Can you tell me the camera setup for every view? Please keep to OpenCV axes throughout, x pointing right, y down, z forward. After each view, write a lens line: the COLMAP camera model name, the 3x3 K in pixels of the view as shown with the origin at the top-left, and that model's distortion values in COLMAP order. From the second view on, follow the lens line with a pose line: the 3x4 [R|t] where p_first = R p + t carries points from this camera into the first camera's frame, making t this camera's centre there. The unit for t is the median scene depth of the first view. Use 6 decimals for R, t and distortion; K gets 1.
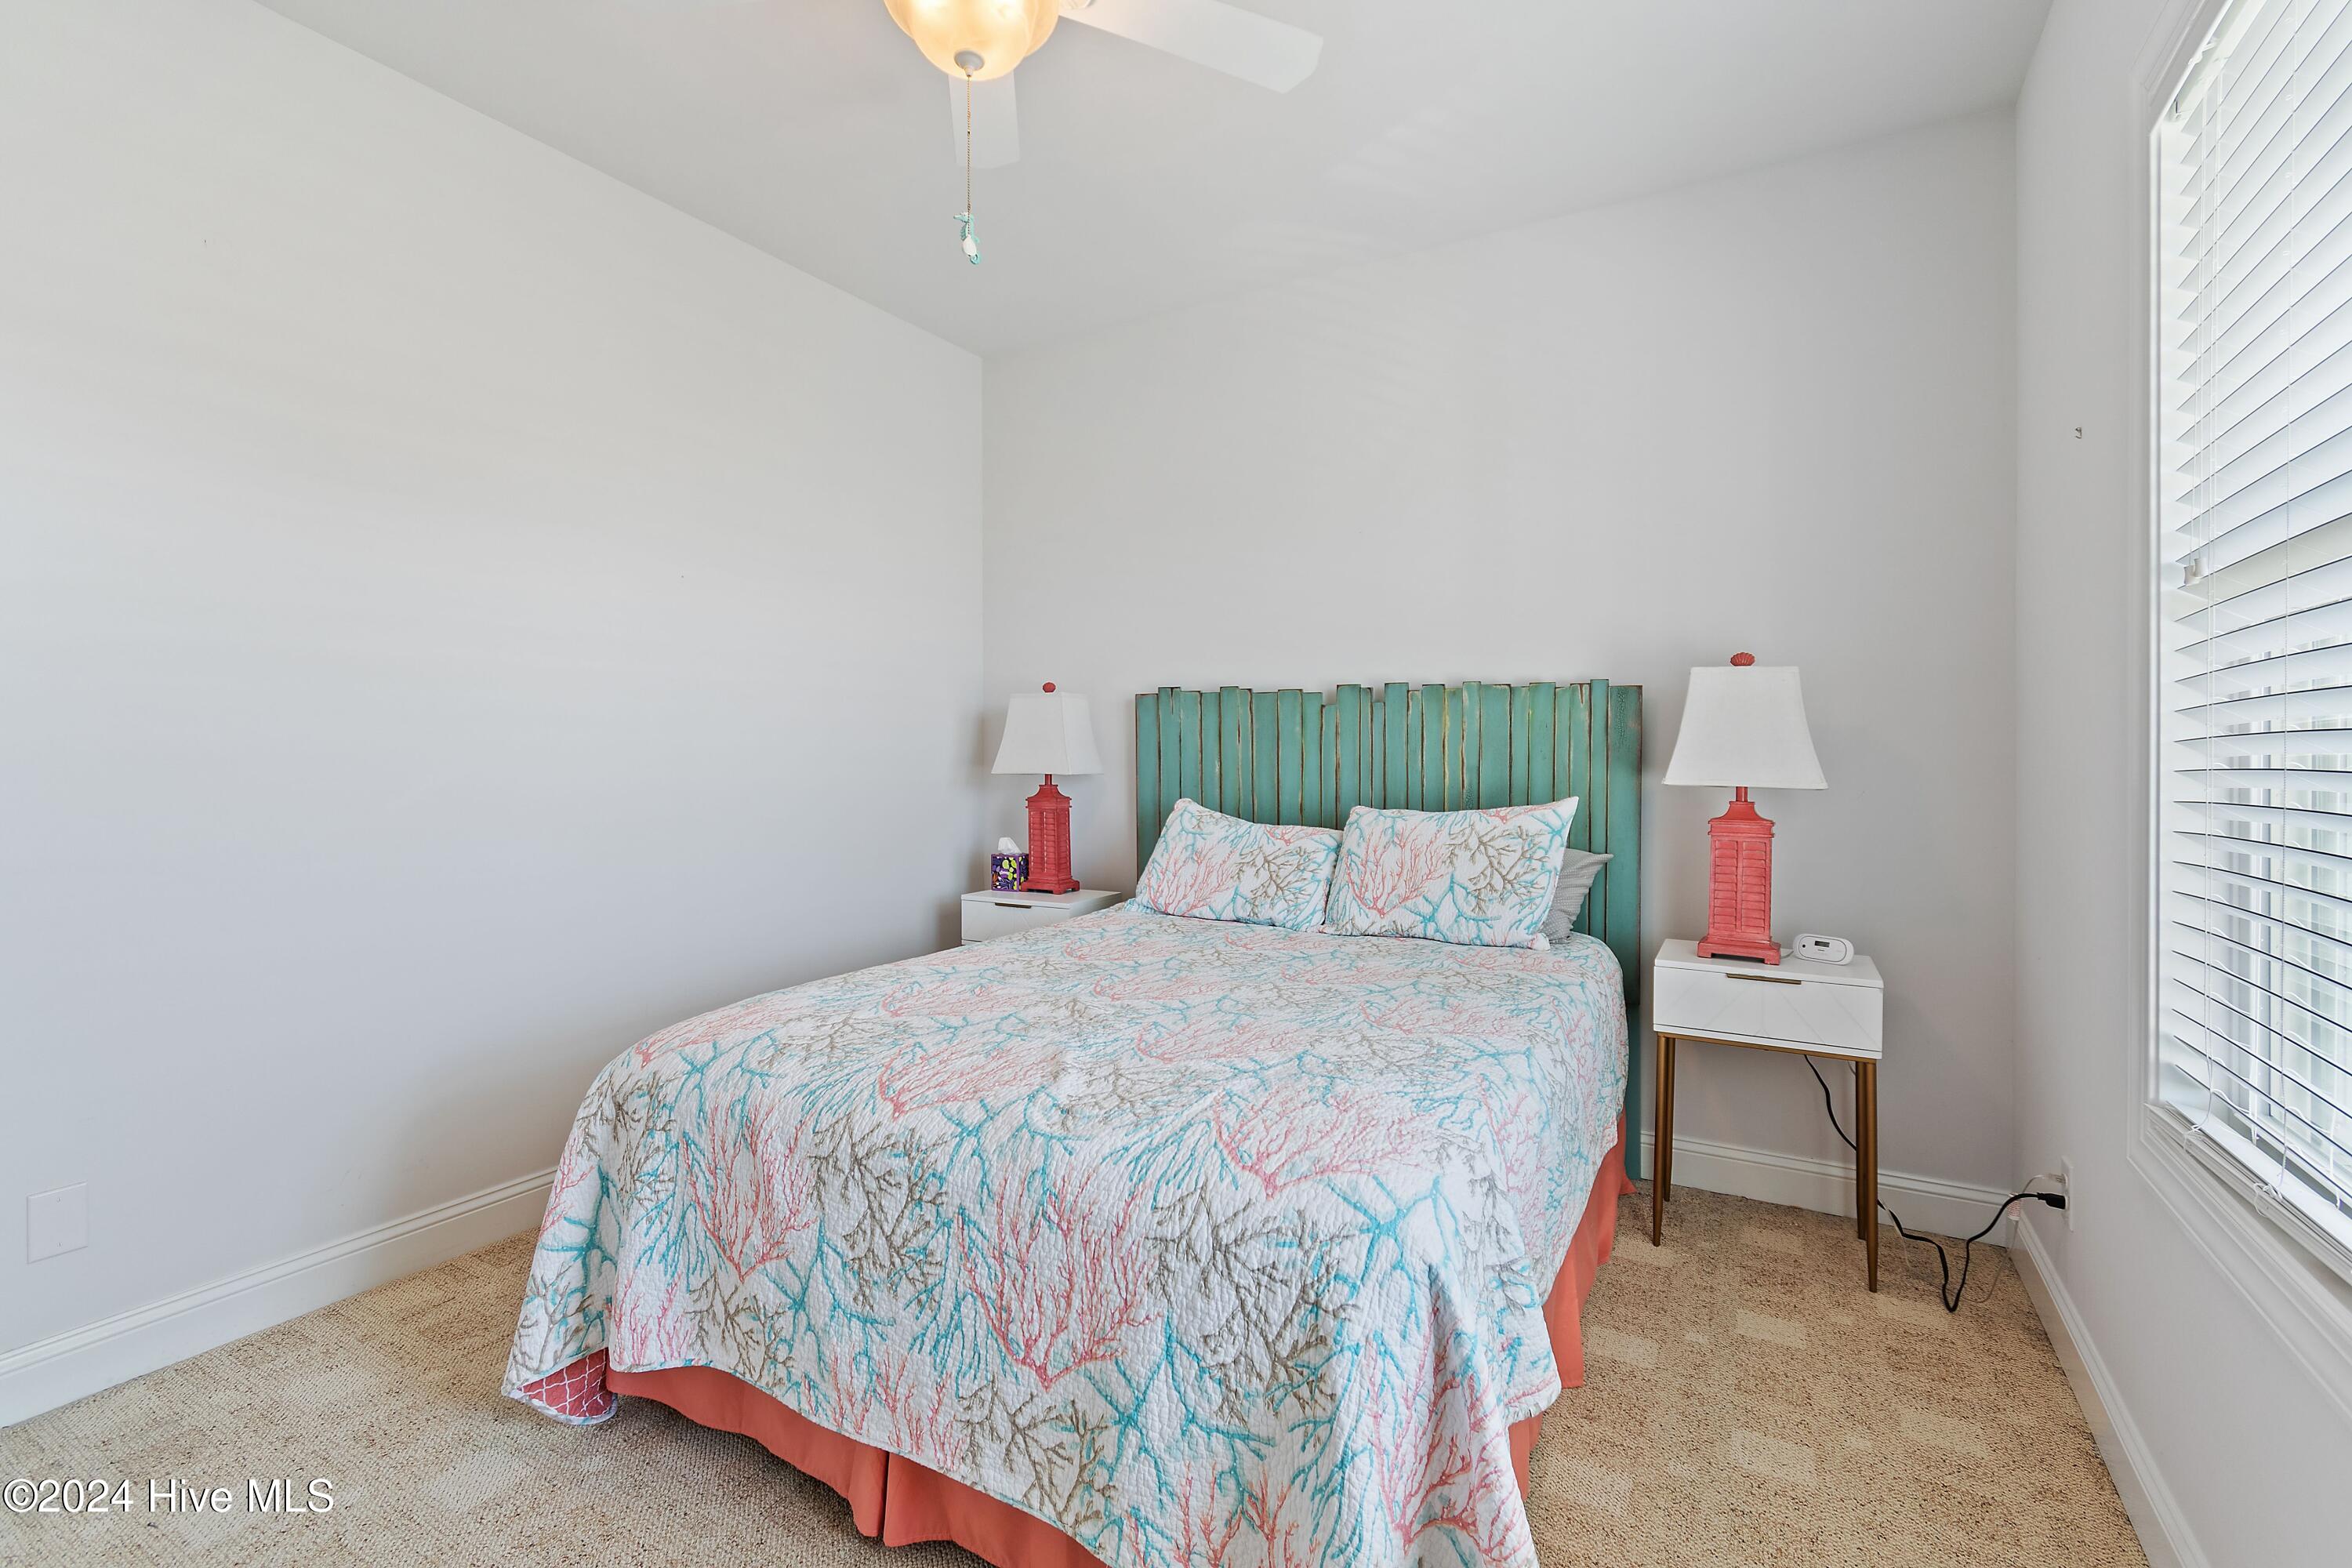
lens RADIAL K [[1053.7, 0, 1172.7], [0, 1053.7, 774.1], [0, 0, 1]] dist [-0.001538, 0.000002]
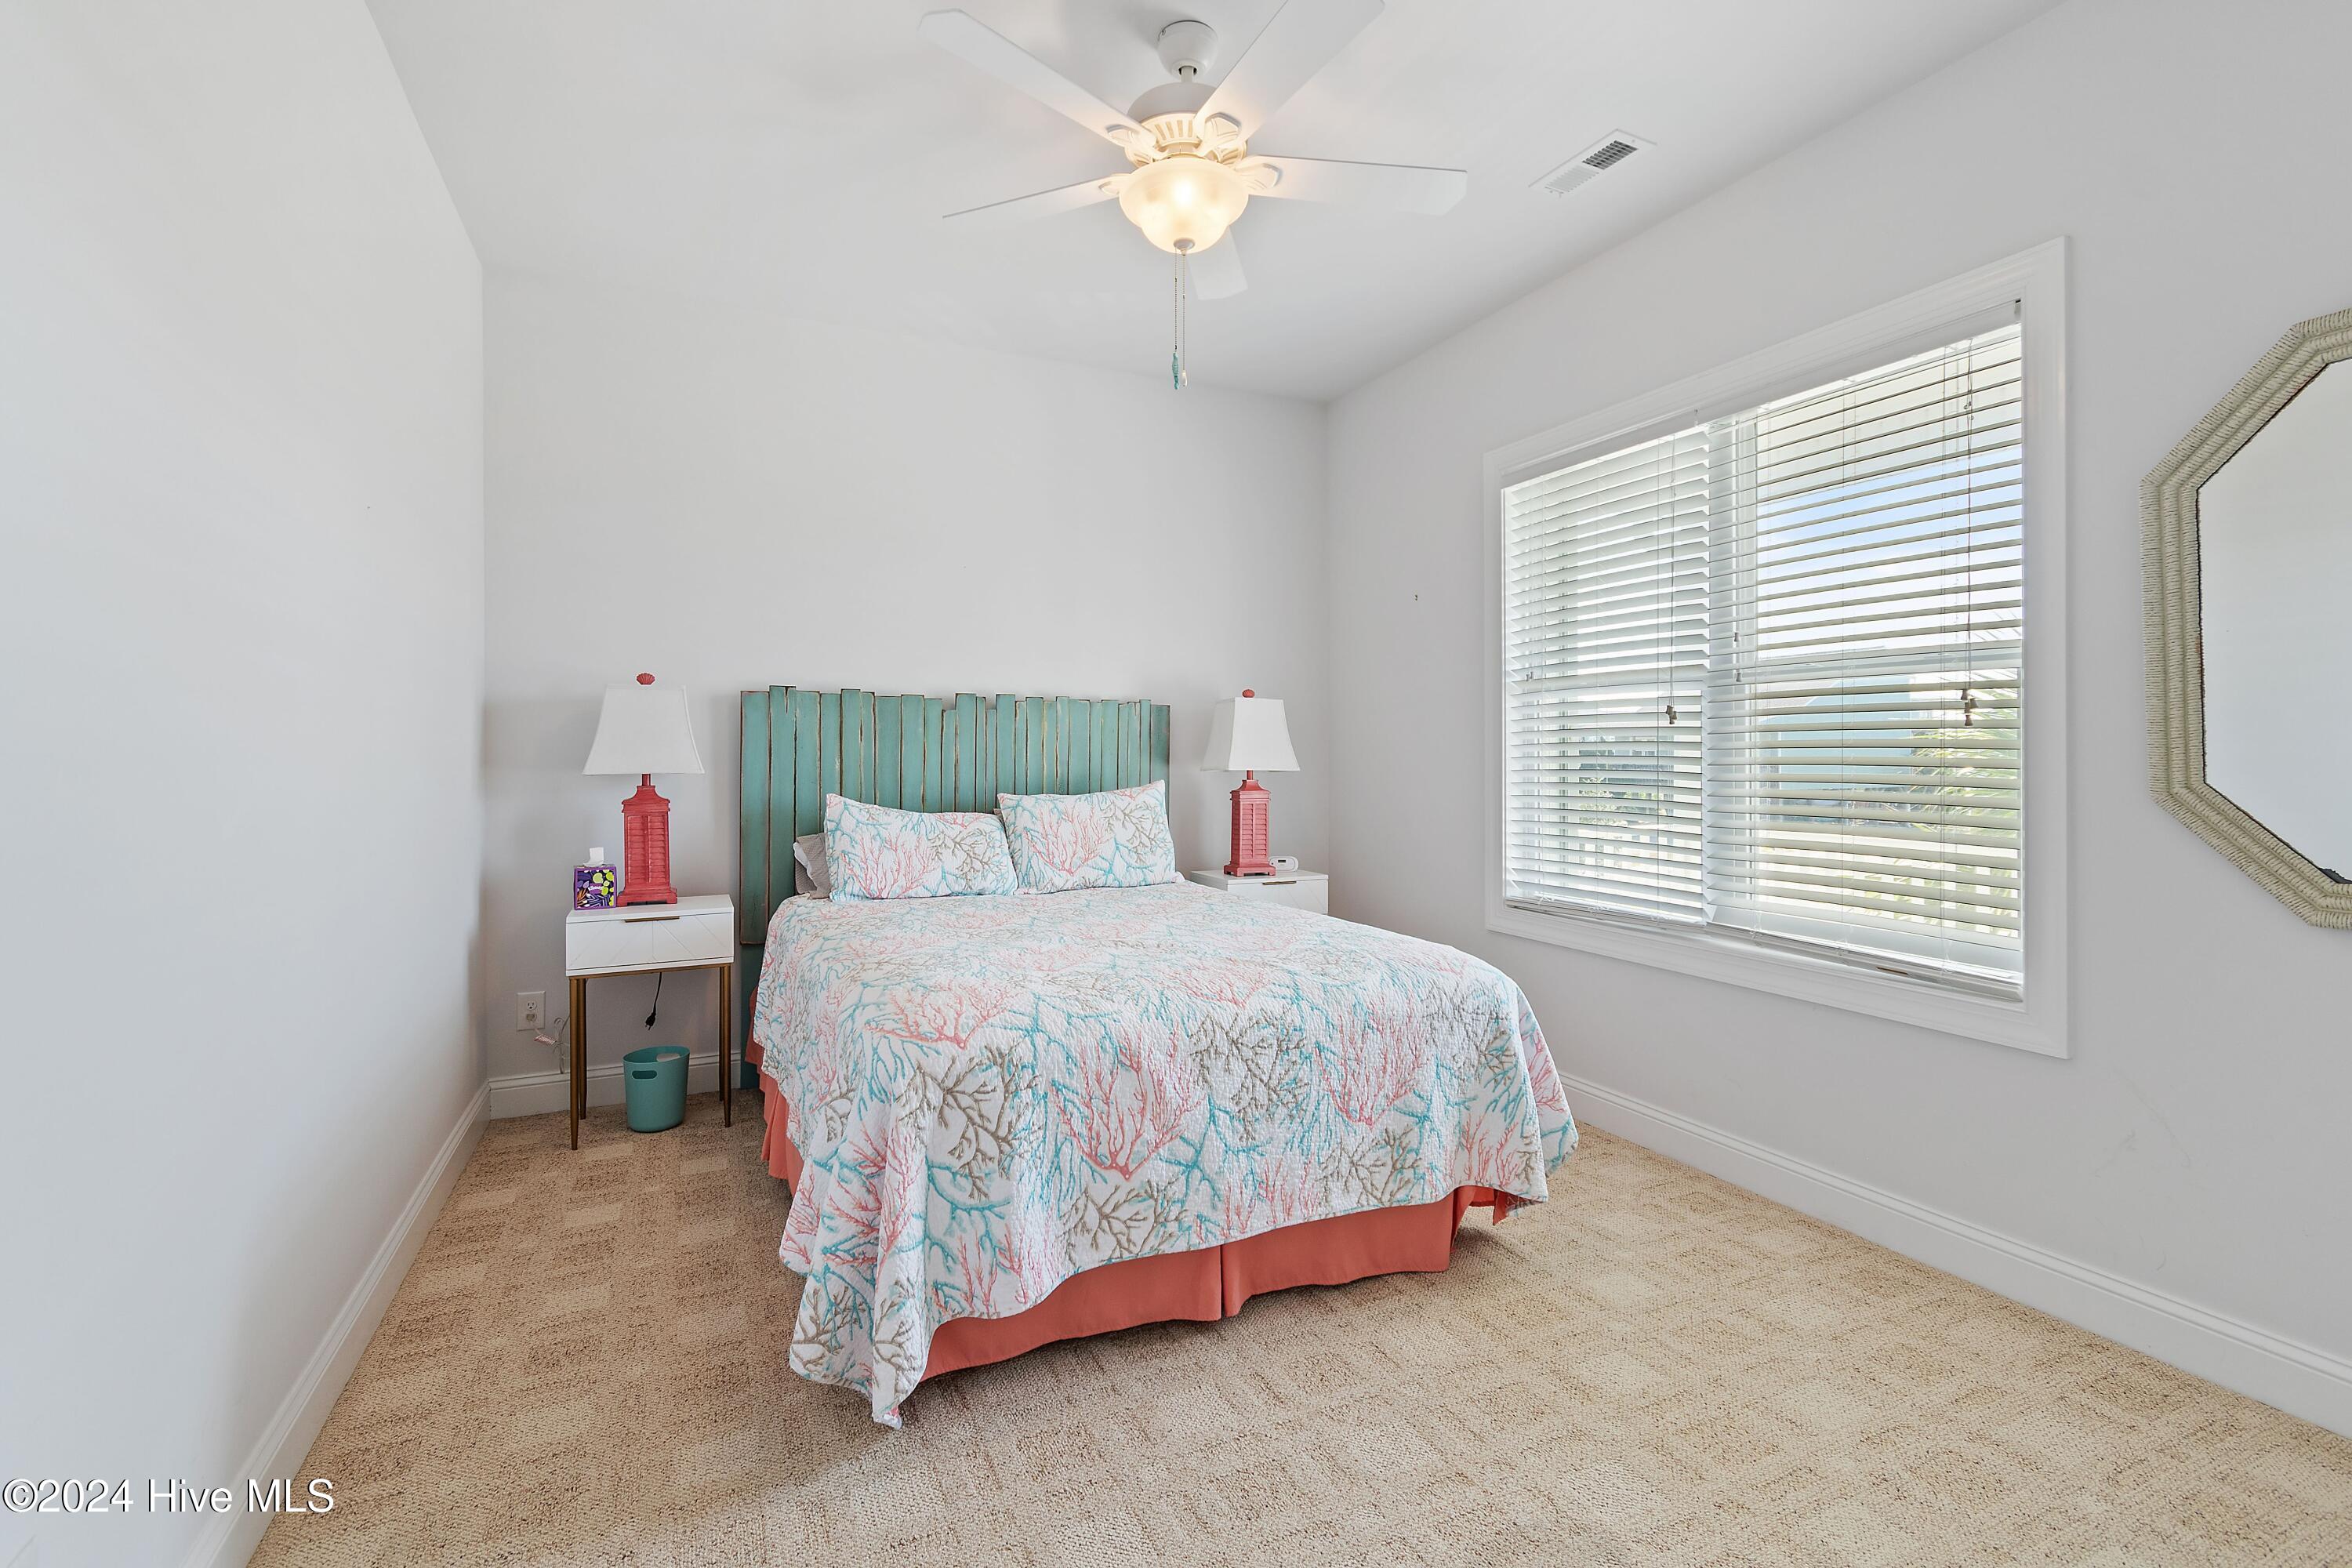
lens RADIAL K [[1053.7, 0, 1178.6], [0, 1053.7, 772.9], [0, 0, 1]] dist [-0.001538, 0.000002]
pose [[0.570159, -0.017515, 0.821348, -1.414363], [0.016991, 0.999810, 0.009526, -0.004213], [-0.821359, 0.008524, 0.570348, 0.247531]]
